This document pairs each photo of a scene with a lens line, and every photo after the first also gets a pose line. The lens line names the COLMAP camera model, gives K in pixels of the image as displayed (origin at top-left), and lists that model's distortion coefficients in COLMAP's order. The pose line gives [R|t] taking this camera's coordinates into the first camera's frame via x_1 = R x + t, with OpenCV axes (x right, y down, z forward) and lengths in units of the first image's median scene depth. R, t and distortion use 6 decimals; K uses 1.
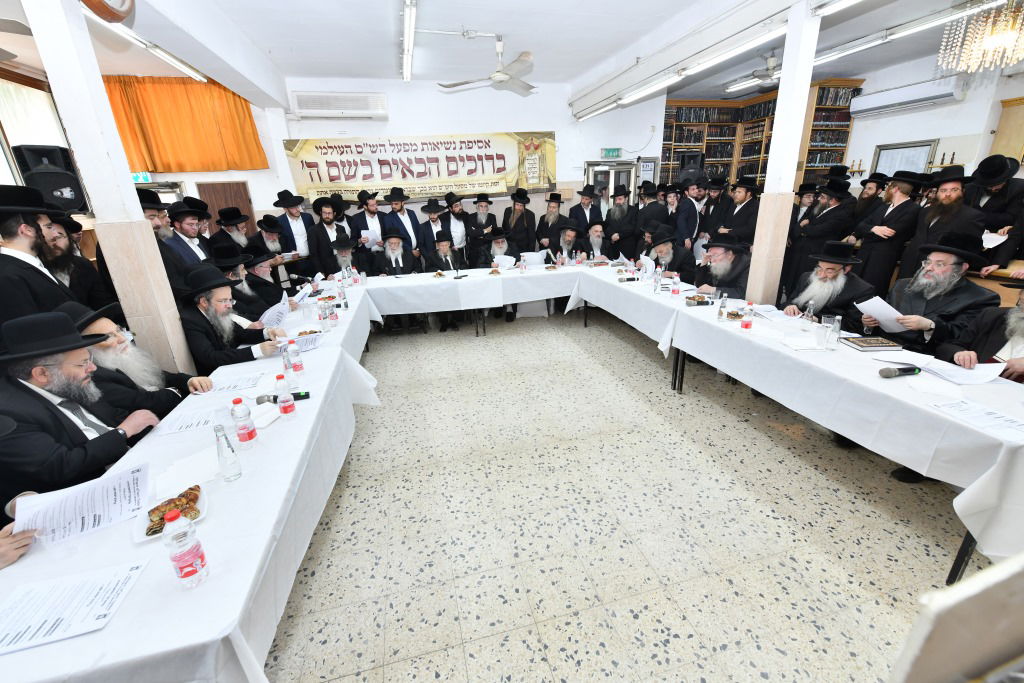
lens RADIAL K [[402.8, 0, 510.5], [0, 402.8, 337.4], [0, 0, 1]] dist [-0.006131, -0.000781]
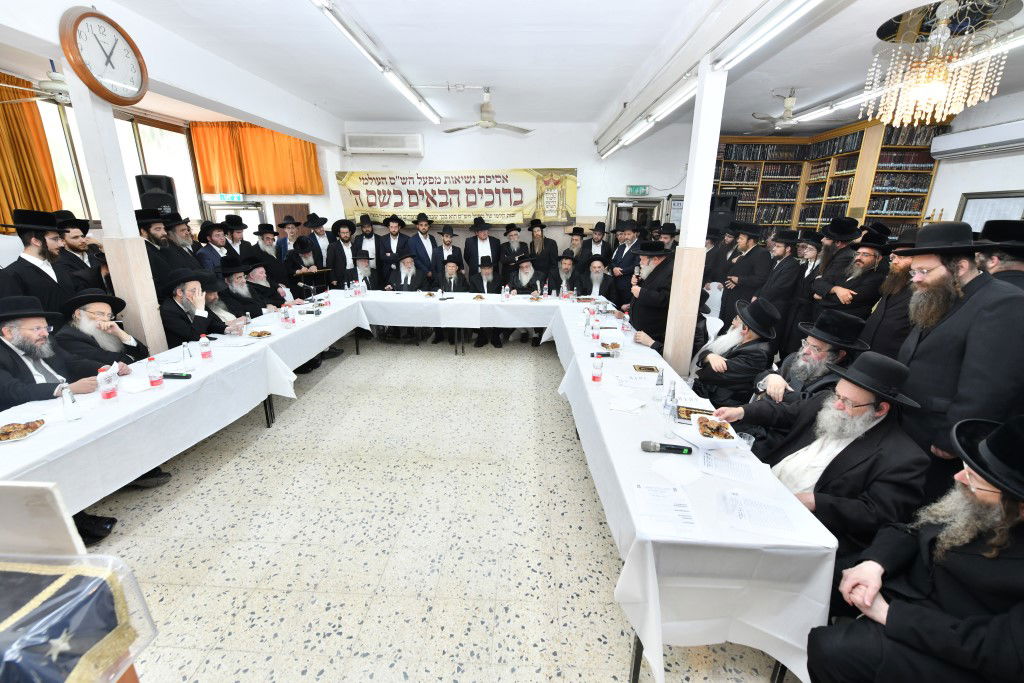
lens RADIAL K [[402.8, 0, 510.5], [0, 402.8, 337.8], [0, 0, 1]] dist [-0.006131, -0.000781]
pose [[0.958421, 0.128234, -0.254922, 0.302201], [-0.140263, 0.989675, -0.029501, -0.033380], [0.248506, 0.064031, 0.966512, -0.008289]]
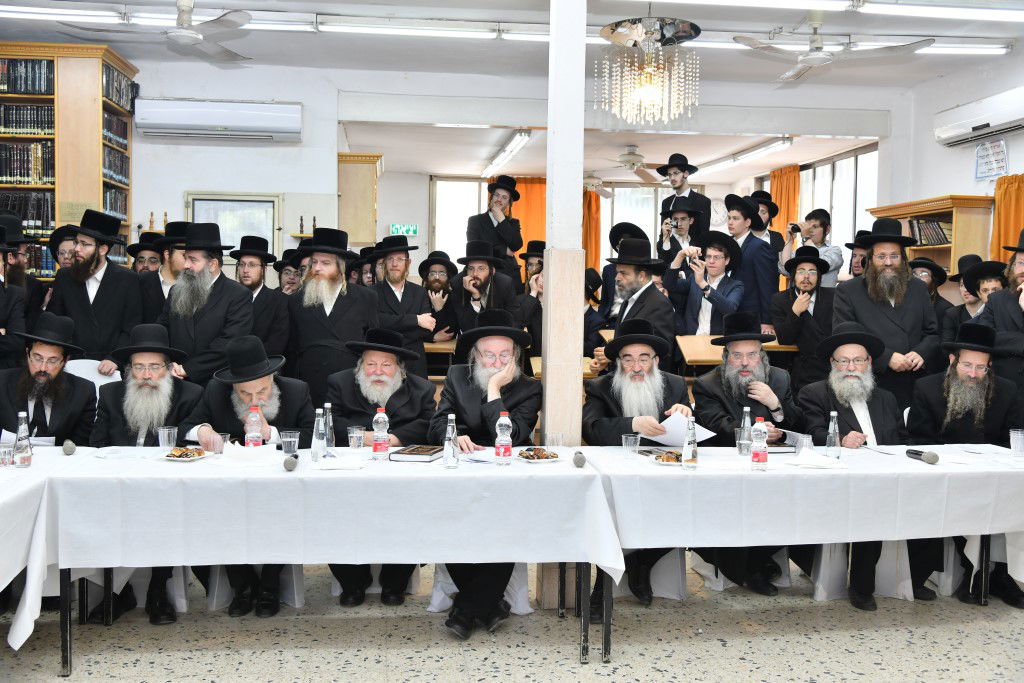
lens RADIAL K [[1024.4, 0, 509.0], [0, 1024.4, 344.4], [0, 0, 1]] dist [-0.025338, 0.000000]
pose [[0.127315, -0.015284, 0.991745, -0.452553], [0.307177, 0.951330, -0.024772, -0.127156], [-0.943098, 0.307795, 0.125814, 0.535480]]
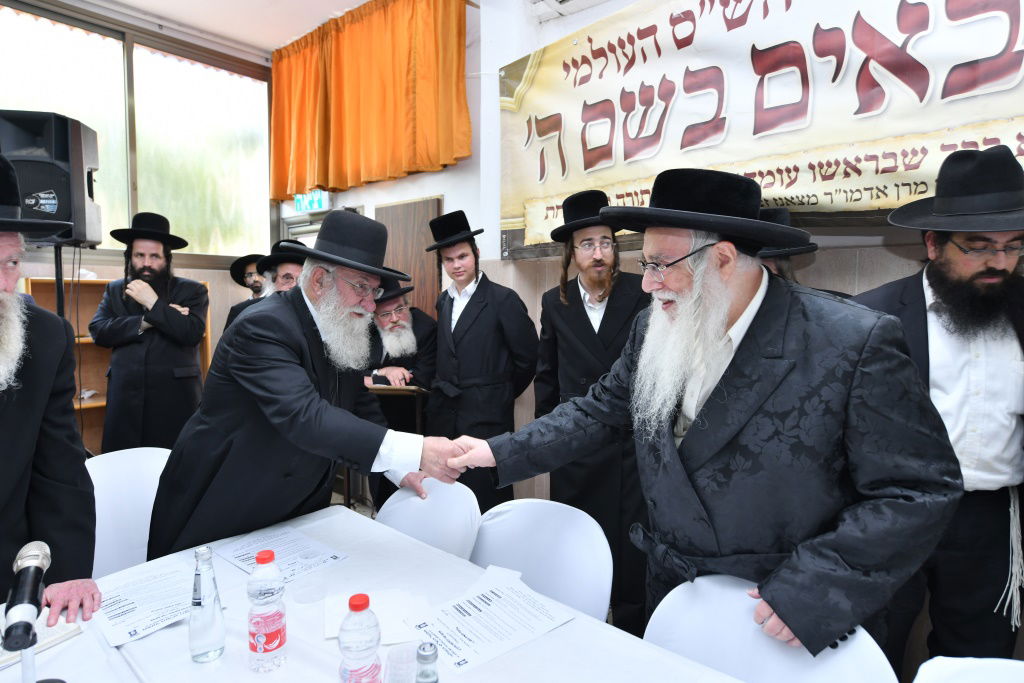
lens RADIAL K [[567.6, 0, 506.4], [0, 567.6, 333.5], [0, 0, 1]] dist [-0.027881, 0.004286]
pose [[0.563619, 0.093108, -0.820771, -0.132858], [-0.307439, 0.945888, -0.103816, -0.216919], [0.766691, 0.310849, 0.561745, 0.772645]]
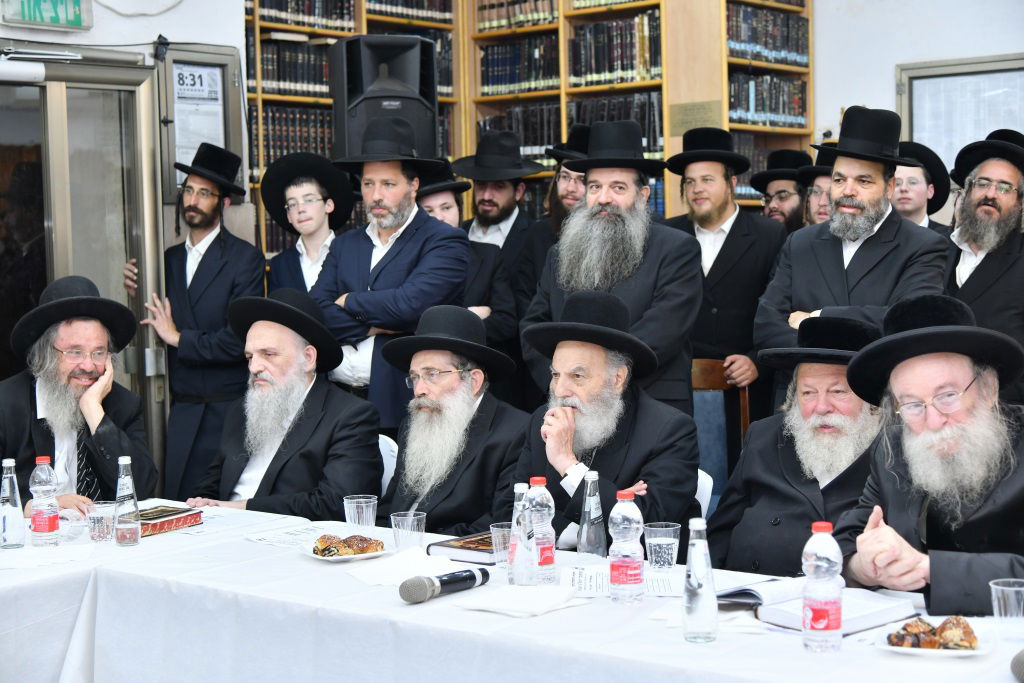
lens RADIAL K [[1634.6, 0, 497.1], [0, 1634.6, 326.8], [0, 0, 1]] dist [-0.016319, 0.000000]
pose [[0.798430, -0.014678, 0.601909, -0.095423], [0.194596, 0.952340, -0.234907, -0.061482], [-0.569774, 0.304686, 0.763232, 0.316803]]
